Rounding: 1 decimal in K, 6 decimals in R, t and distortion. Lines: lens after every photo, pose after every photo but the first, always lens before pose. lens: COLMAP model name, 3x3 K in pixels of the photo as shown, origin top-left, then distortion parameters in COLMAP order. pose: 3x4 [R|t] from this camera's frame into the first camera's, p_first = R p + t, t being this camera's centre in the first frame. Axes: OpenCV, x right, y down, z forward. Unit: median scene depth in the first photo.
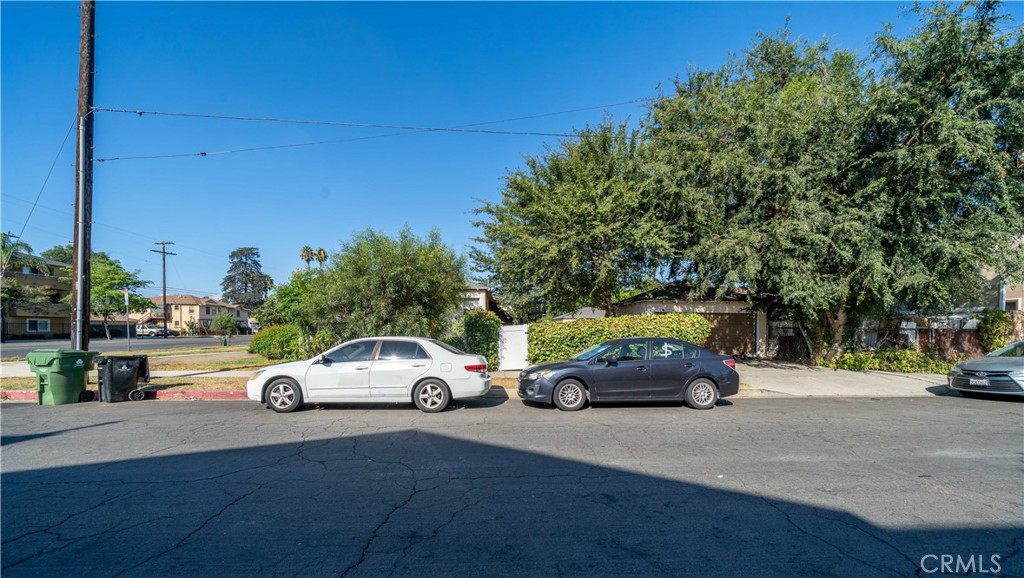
lens RADIAL K [[848.3, 0, 512.7], [0, 848.3, 291.4], [0, 0, 1]] dist [-0.002175, -0.000083]
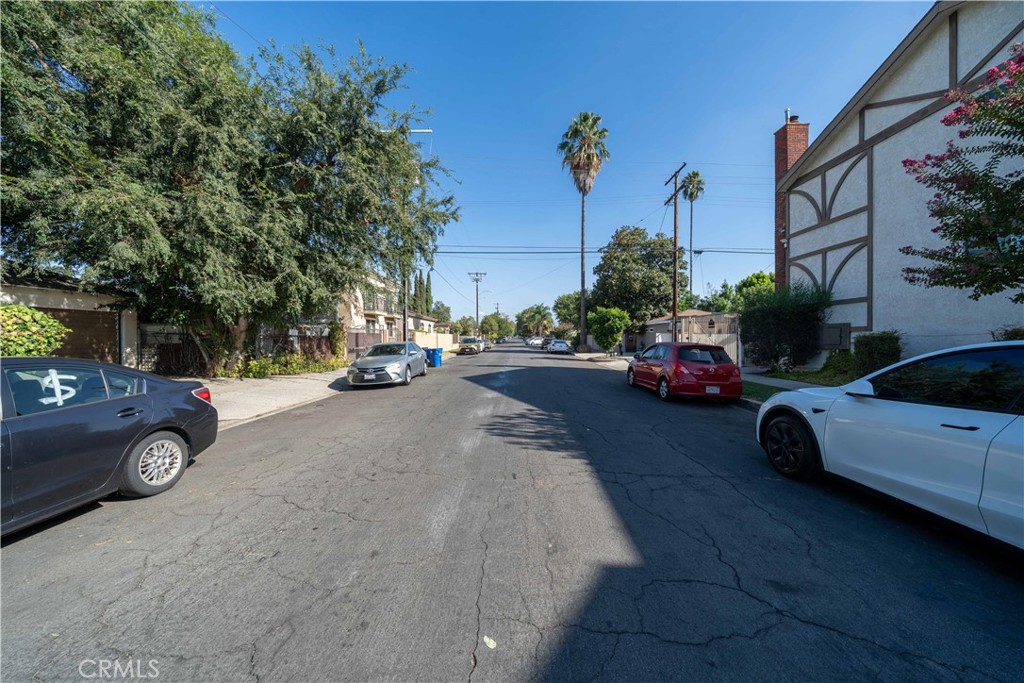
lens RADIAL K [[350.5, 0, 512.7], [0, 350.5, 345.0], [0, 0, 1]] dist [-0.005723, -0.000301]
pose [[0.114185, -0.022334, 0.993208, 0.035198], [-0.054479, 0.998102, 0.028707, 0.028350], [-0.991965, -0.057386, 0.112751, 0.677937]]
